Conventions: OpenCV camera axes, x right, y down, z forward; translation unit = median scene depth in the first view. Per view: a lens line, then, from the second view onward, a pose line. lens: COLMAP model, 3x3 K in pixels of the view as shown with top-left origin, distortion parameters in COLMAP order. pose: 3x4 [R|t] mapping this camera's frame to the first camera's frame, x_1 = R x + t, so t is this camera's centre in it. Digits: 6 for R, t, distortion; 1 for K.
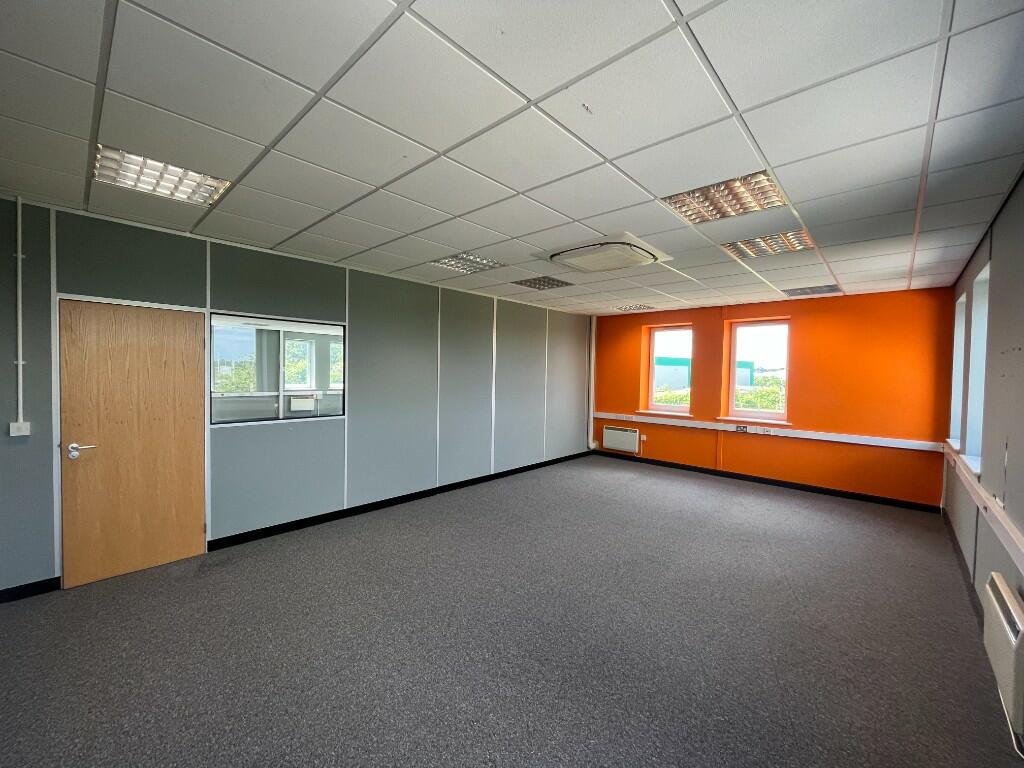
lens RADIAL K [[415.7, 0, 504.2], [0, 415.7, 381.9], [0, 0, 1]] dist [0.008343, -0.000221]
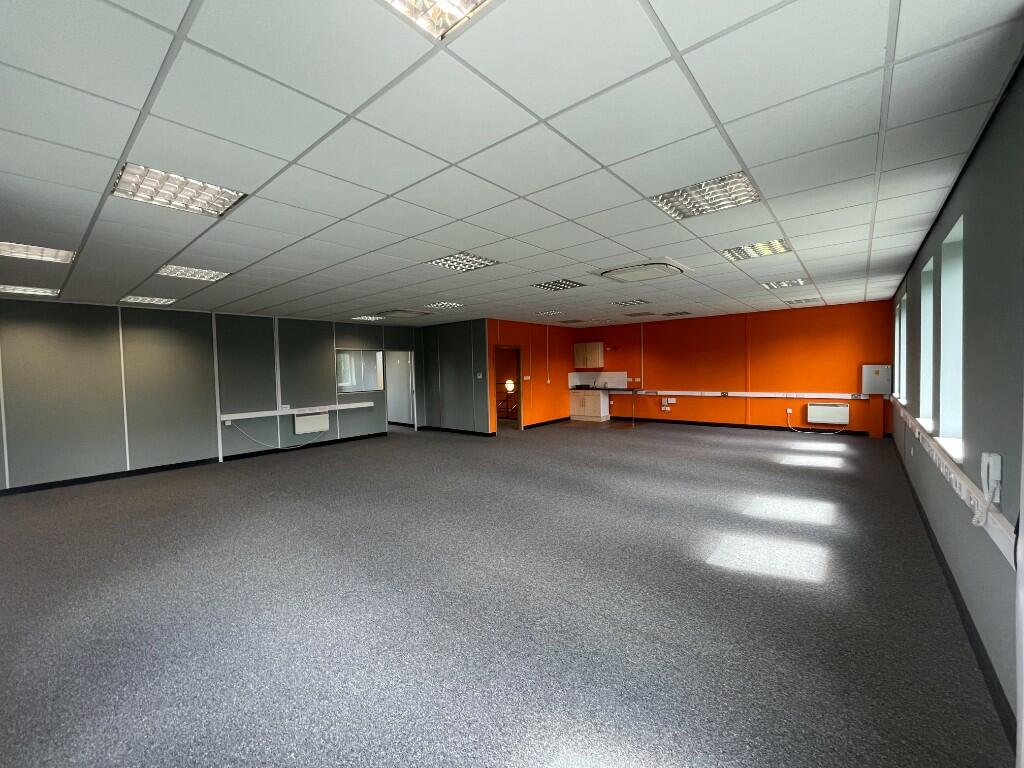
lens RADIAL K [[415.7, 0, 516.5], [0, 415.7, 387.1], [0, 0, 1]] dist [0.008343, -0.000221]
pose [[0.996860, -0.045982, 0.064468, -0.105652], [0.044309, 0.998649, 0.027139, 0.000681], [-0.065629, -0.024197, 0.997551, -0.113222]]
